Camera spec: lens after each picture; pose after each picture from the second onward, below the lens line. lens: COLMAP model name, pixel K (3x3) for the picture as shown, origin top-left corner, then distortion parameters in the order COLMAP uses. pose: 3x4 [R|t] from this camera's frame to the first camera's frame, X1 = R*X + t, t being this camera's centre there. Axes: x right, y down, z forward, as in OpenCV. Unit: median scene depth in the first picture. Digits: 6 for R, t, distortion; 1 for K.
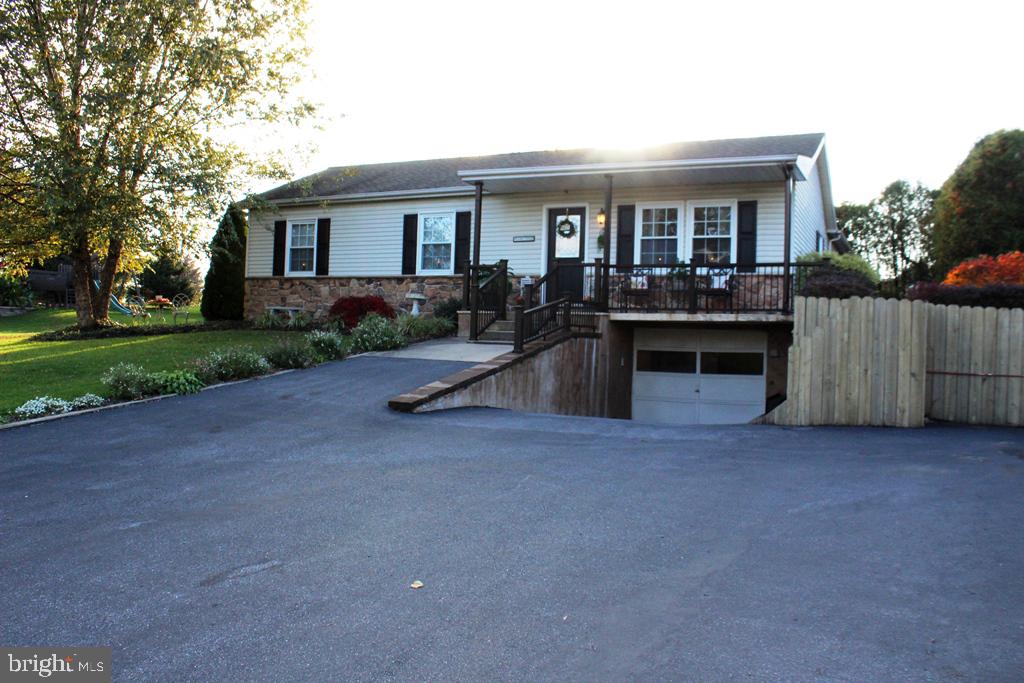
lens RADIAL K [[873.6, 0, 510.2], [0, 873.6, 340.2], [0, 0, 1]] dist [-0.095597, 0.033670]
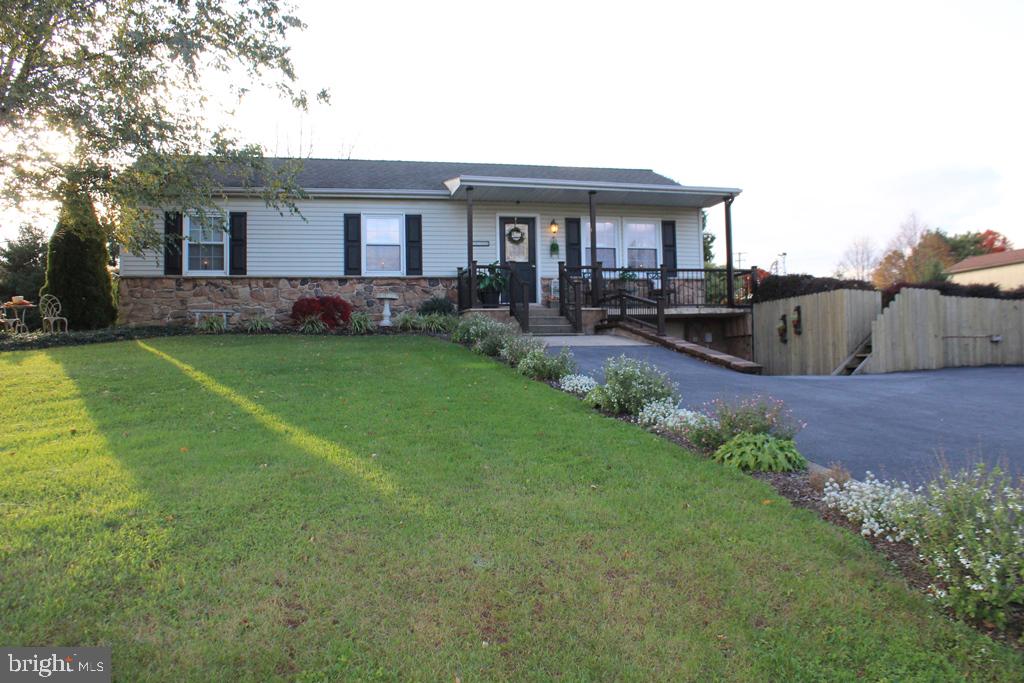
lens RADIAL K [[873.6, 0, 522.5], [0, 873.6, 339.5], [0, 0, 1]] dist [-0.095597, 0.033670]
pose [[0.774610, -0.023883, 0.631988, -0.664441], [0.042736, 0.998979, -0.014629, 0.021438], [-0.630994, 0.038340, 0.774840, 0.146154]]
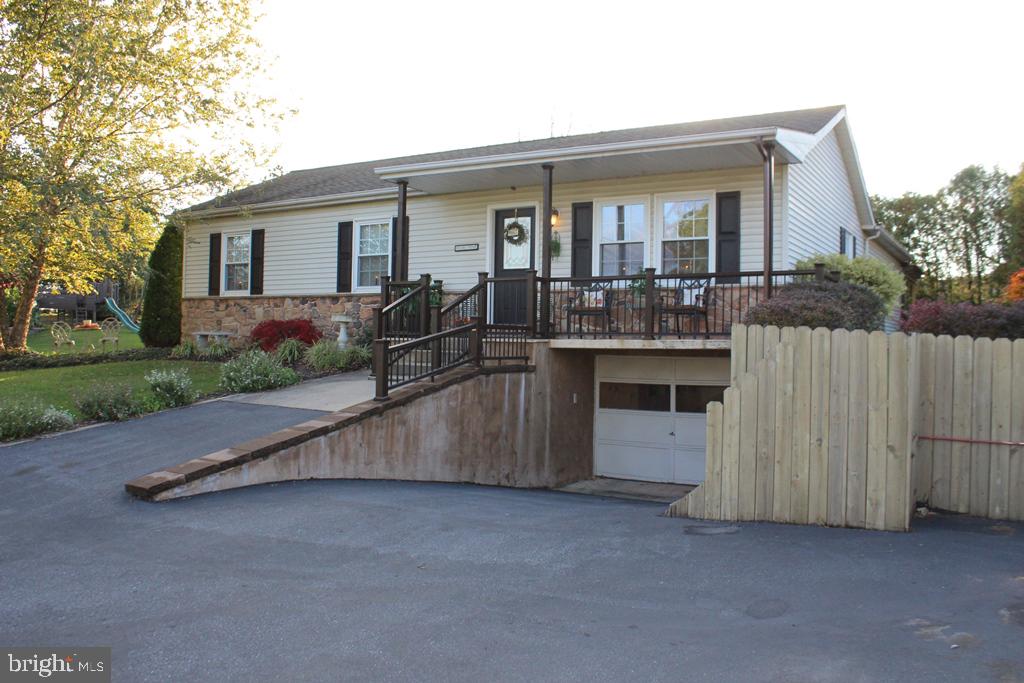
lens RADIAL K [[873.6, 0, 503.9], [0, 873.6, 337.8], [0, 0, 1]] dist [-0.095597, 0.033670]
pose [[0.994091, -0.014573, -0.107565, 0.147484], [0.013716, 0.999868, -0.008704, -0.024069], [0.107677, 0.007177, 0.994160, 0.193159]]
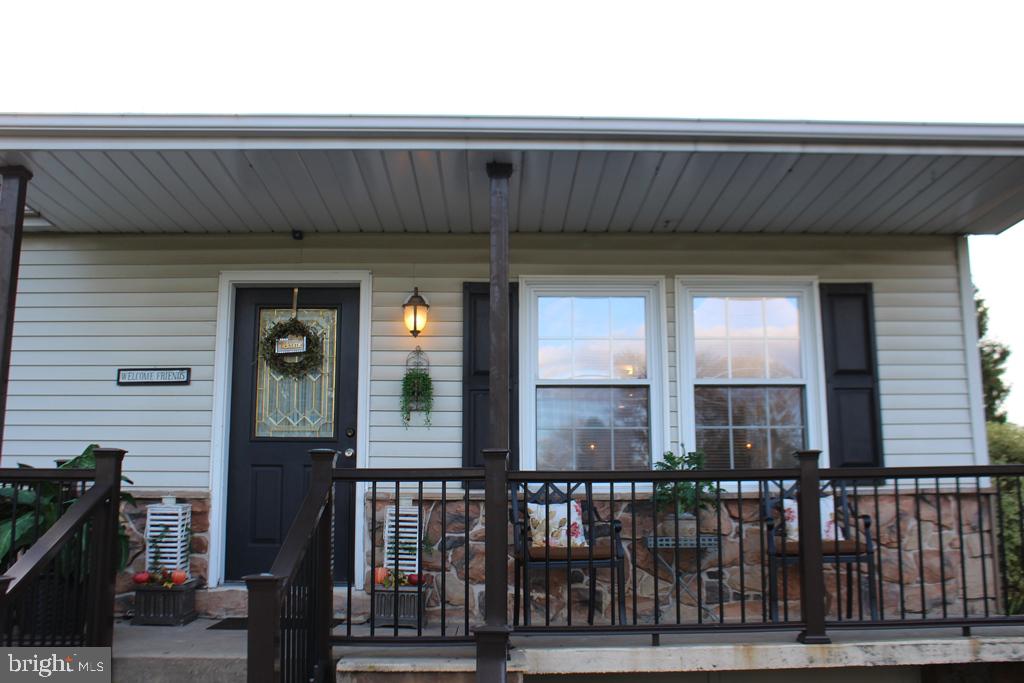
lens RADIAL K [[1028.4, 0, 508.7], [0, 1028.4, 337.1], [0, 0, 1]] dist [-0.127724, 0.000000]
pose [[0.903245, 0.047981, 0.426435, -0.026983], [0.028396, 0.984869, -0.170961, -0.067926], [-0.428186, 0.166528, 0.888215, 0.656421]]
